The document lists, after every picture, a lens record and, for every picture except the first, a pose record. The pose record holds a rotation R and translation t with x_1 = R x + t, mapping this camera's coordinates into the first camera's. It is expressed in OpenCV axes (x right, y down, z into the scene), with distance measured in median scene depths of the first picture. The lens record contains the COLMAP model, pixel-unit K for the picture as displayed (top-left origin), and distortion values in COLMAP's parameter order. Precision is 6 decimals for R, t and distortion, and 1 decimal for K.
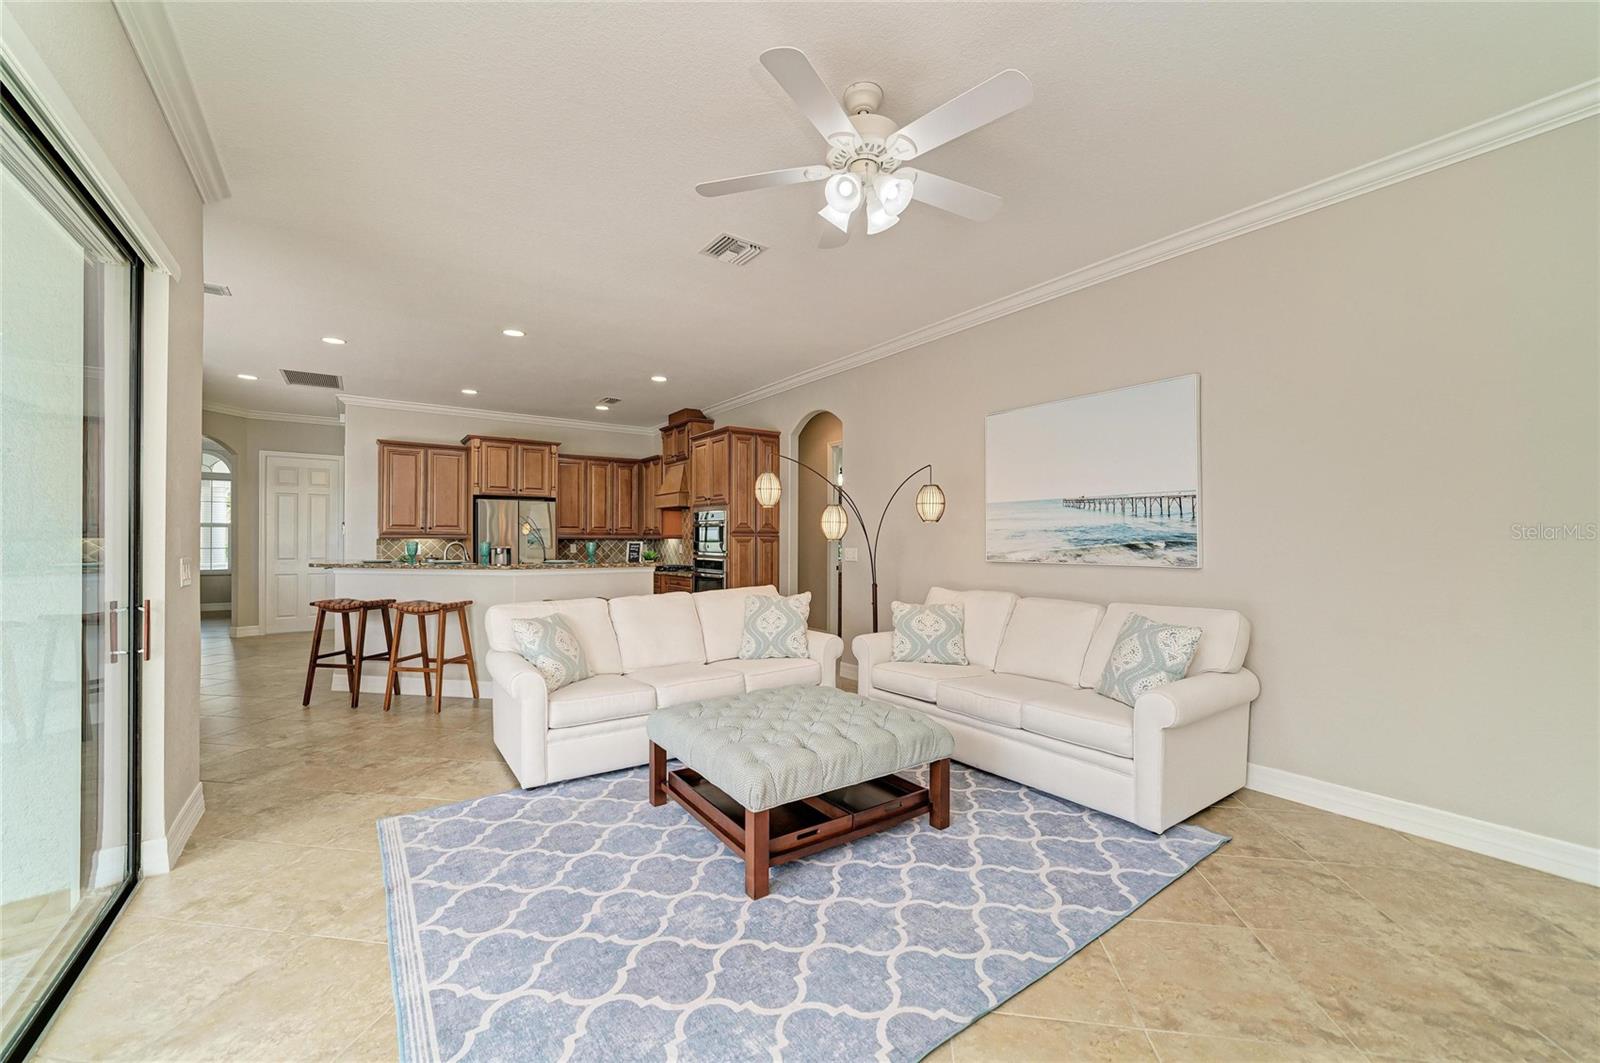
lens RADIAL K [[630.9, 0, 802.5], [0, 630.9, 537.6], [0, 0, 1]] dist [-0.007861, 0.000296]
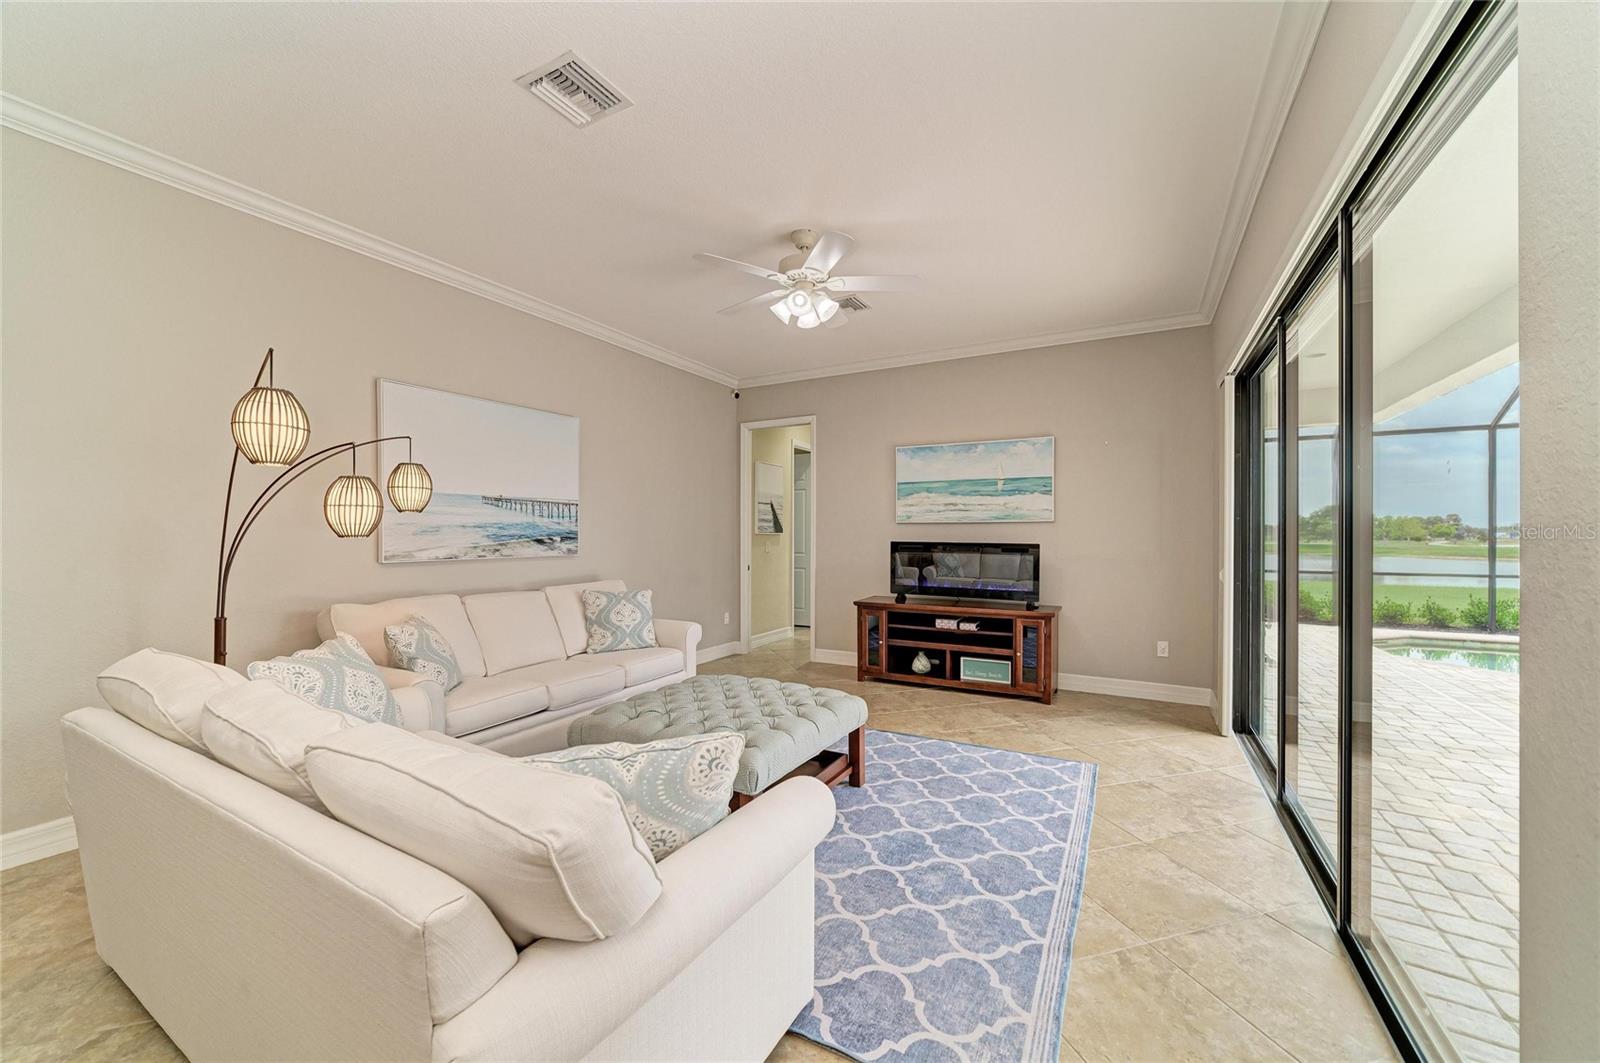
lens RADIAL K [[605.0, 0, 812.9], [0, 605.0, 535.7], [0, 0, 1]] dist [-0.012596, 0.002473]
pose [[-0.445697, -0.001561, 0.895183, -0.816035], [-0.003052, 0.999995, 0.000225, 0.002091], [-0.895179, -0.002632, -0.445700, 1.108249]]
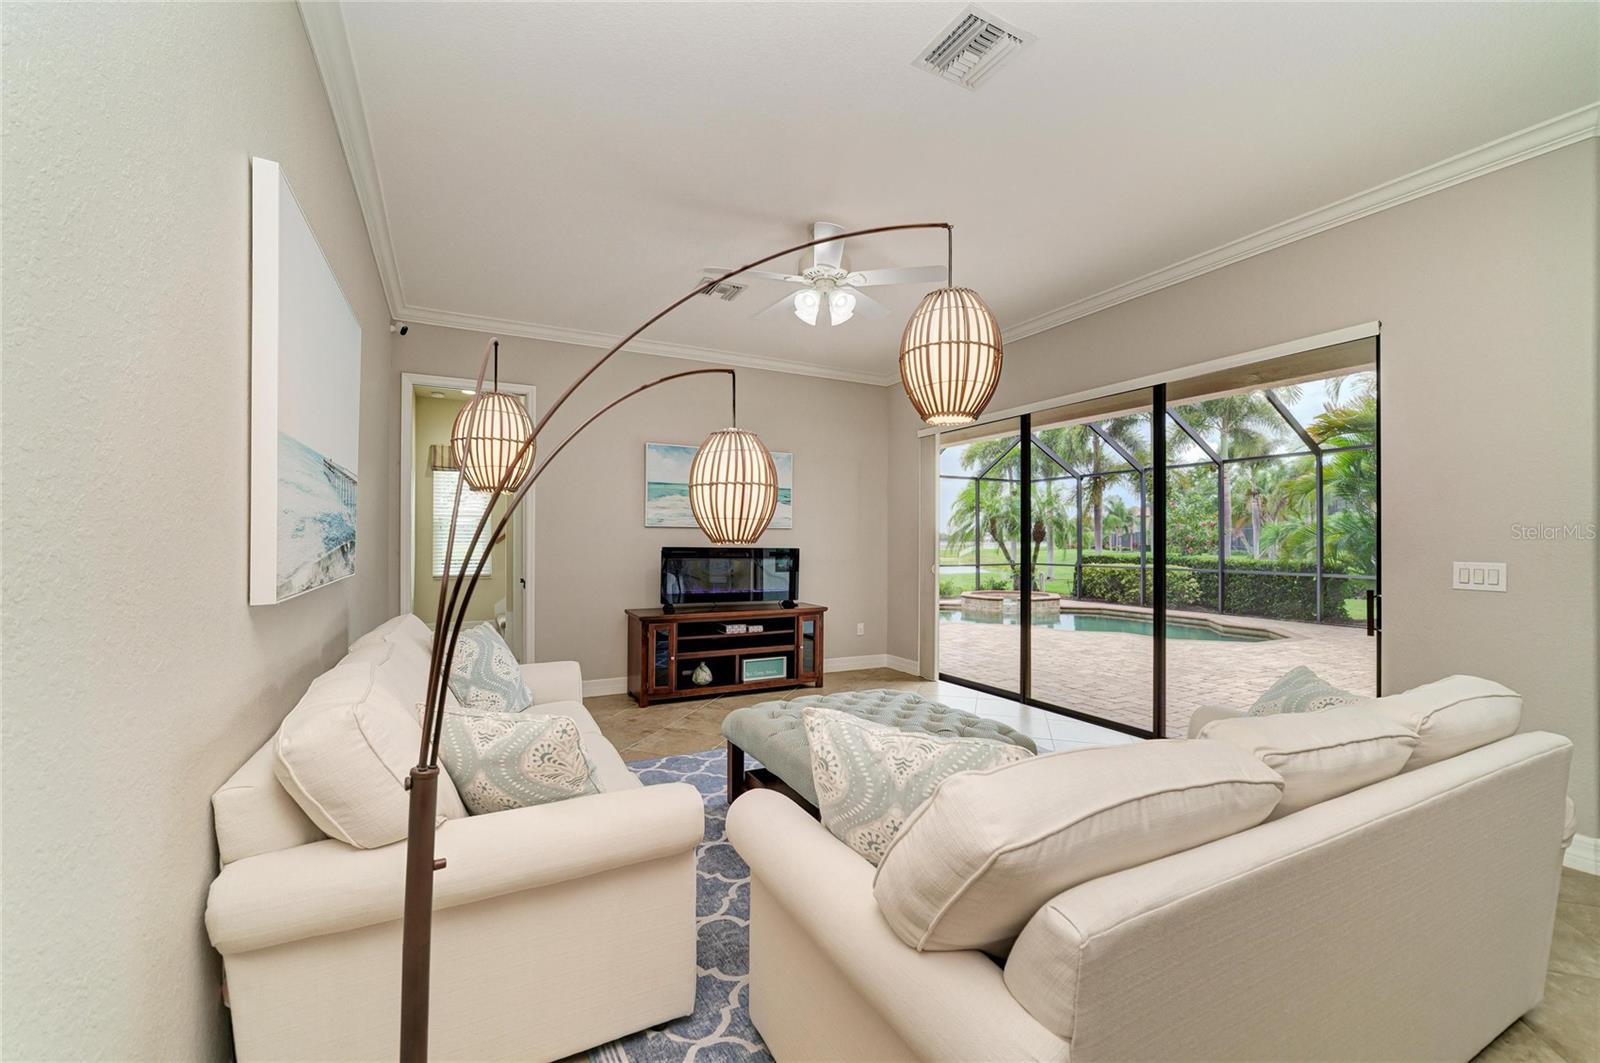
lens RADIAL K [[649.6, 0, 793.5], [0, 649.6, 539.9], [0, 0, 1]] dist [-0.000558, -0.000005]
pose [[-0.989267, -0.000562, 0.146119, -0.035832], [-0.001377, 0.999984, -0.005473, 0.007755], [-0.146114, -0.005615, -0.989252, 1.688876]]
